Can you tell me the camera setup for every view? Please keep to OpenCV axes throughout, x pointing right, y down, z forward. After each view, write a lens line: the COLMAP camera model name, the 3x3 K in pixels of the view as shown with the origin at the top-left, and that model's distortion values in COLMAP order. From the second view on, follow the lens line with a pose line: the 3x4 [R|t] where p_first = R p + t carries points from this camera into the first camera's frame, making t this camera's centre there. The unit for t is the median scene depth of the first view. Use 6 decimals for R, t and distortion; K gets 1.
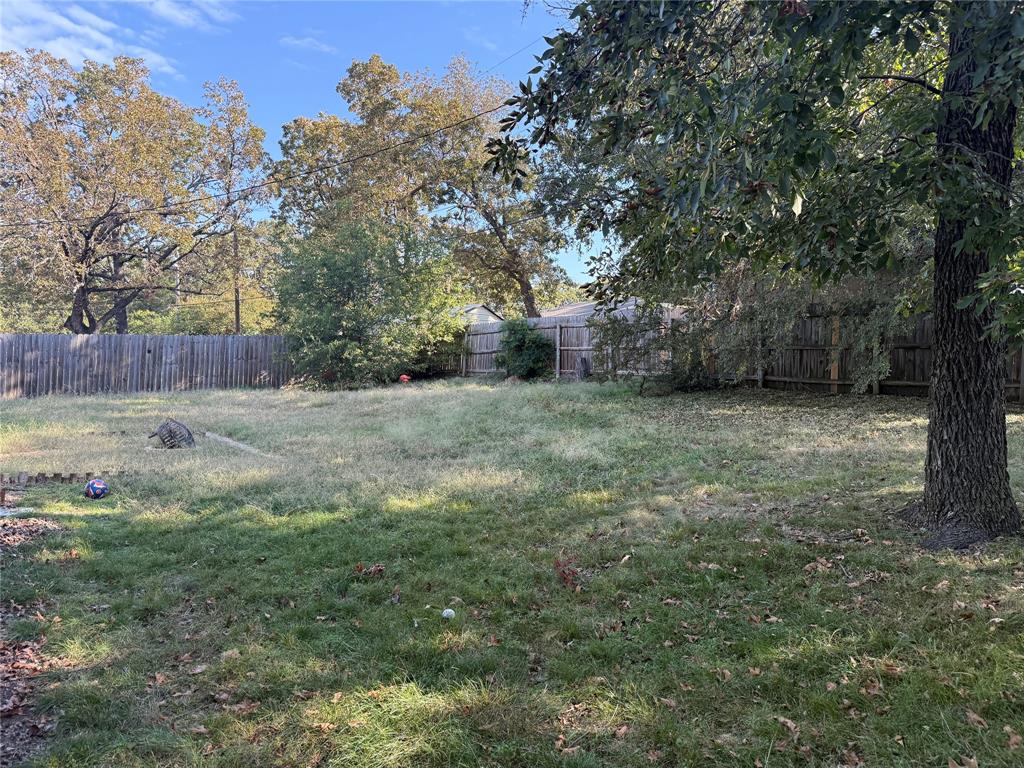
lens RADIAL K [[733.7, 0, 511.7], [0, 733.7, 384.9], [0, 0, 1]] dist [0.001586, -0.002322]
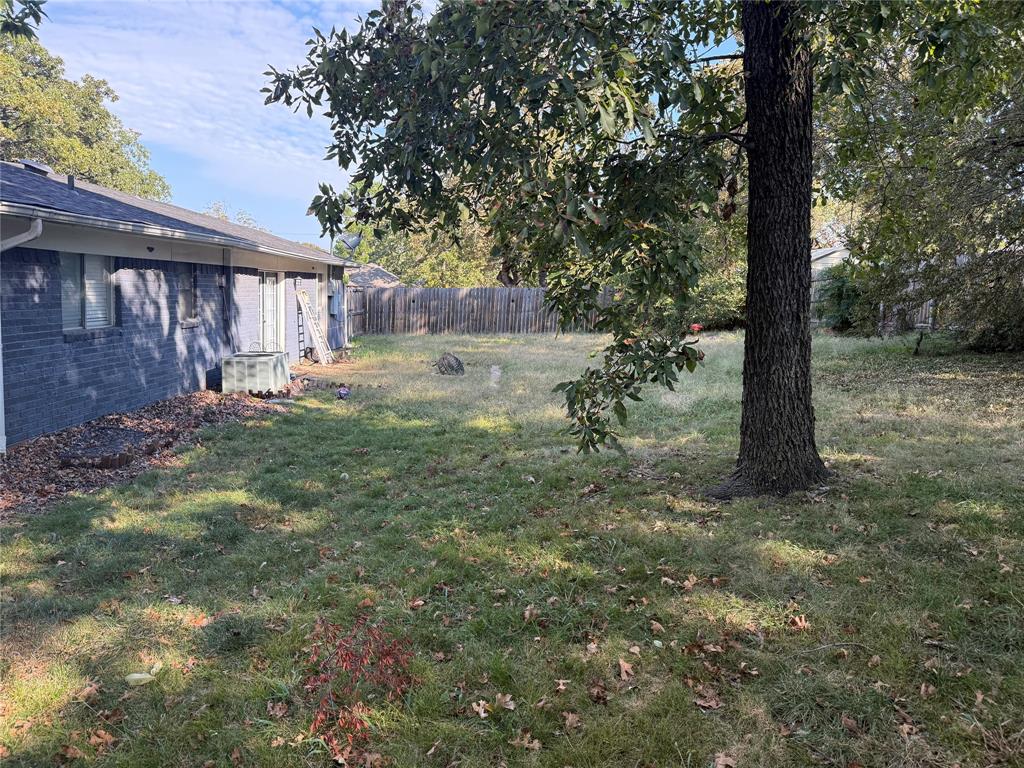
lens RADIAL K [[733.7, 0, 515.0], [0, 733.7, 382.9], [0, 0, 1]] dist [0.001586, -0.002322]
pose [[0.803159, 0.072766, -0.591305, 0.282946], [-0.030189, 0.996209, 0.081588, -0.008407], [0.595000, -0.047677, 0.802311, -0.015583]]
